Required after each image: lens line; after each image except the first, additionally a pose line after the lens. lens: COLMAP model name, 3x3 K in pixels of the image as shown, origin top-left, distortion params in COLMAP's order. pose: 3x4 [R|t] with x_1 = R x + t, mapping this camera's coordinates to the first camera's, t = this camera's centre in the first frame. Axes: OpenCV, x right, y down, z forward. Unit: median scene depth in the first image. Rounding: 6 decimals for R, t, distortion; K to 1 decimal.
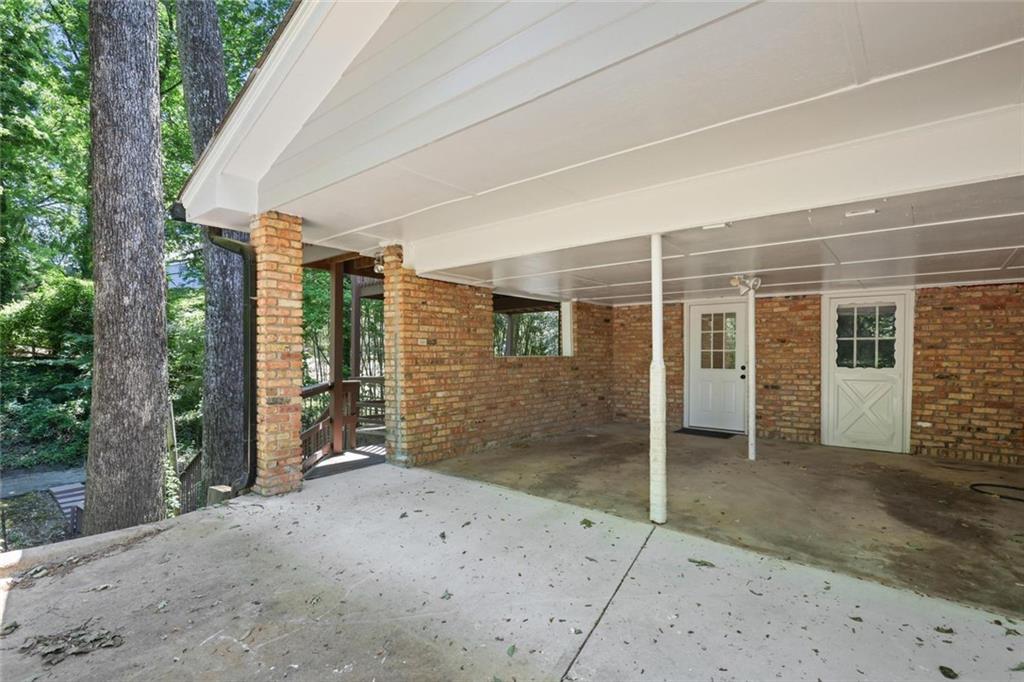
lens RADIAL K [[481.2, 0, 512.0], [0, 481.2, 341.0], [0, 0, 1]] dist [0.001771, 0.000033]
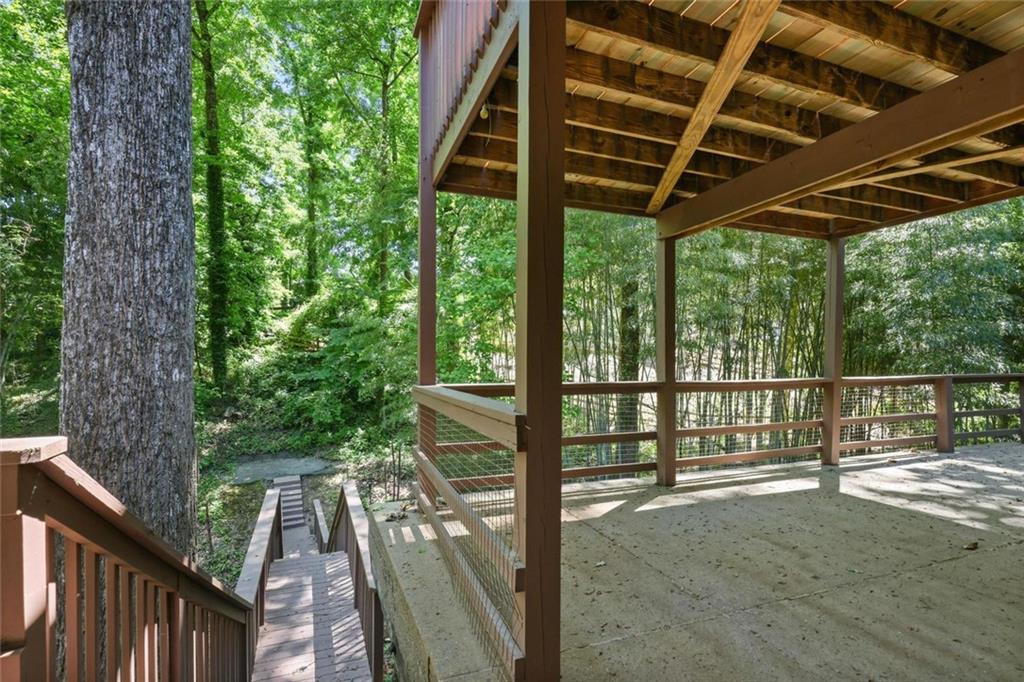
lens RADIAL K [[463.4, 0, 512.0], [0, 463.4, 341.0], [0, 0, 1]] dist [0.005239, -0.000353]
pose [[0.868680, -0.009082, -0.495291, -0.088304], [0.012412, 0.999917, 0.003433, 0.043492], [0.495218, -0.009130, 0.868721, 0.867279]]
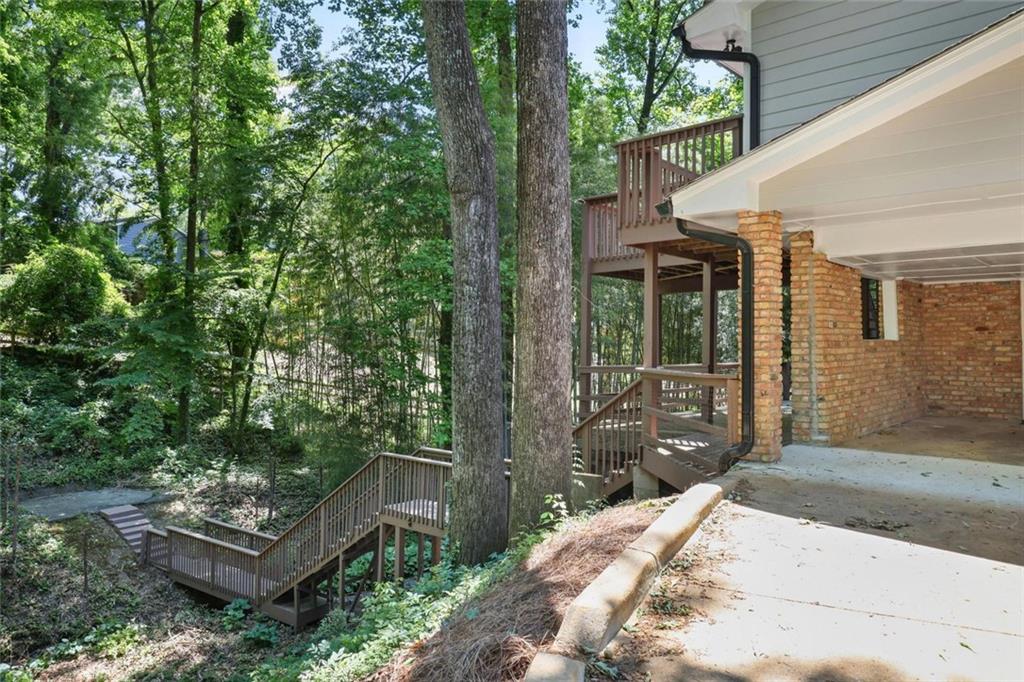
lens RADIAL K [[700.2, 0, 511.0], [0, 700.2, 304.3], [0, 0, 1]] dist [0.010013, -0.001303]
pose [[0.999295, -0.003395, -0.037384, -0.514561], [0.002279, 0.999552, -0.029852, 0.001387], [0.037469, 0.029746, 0.998855, -0.325209]]
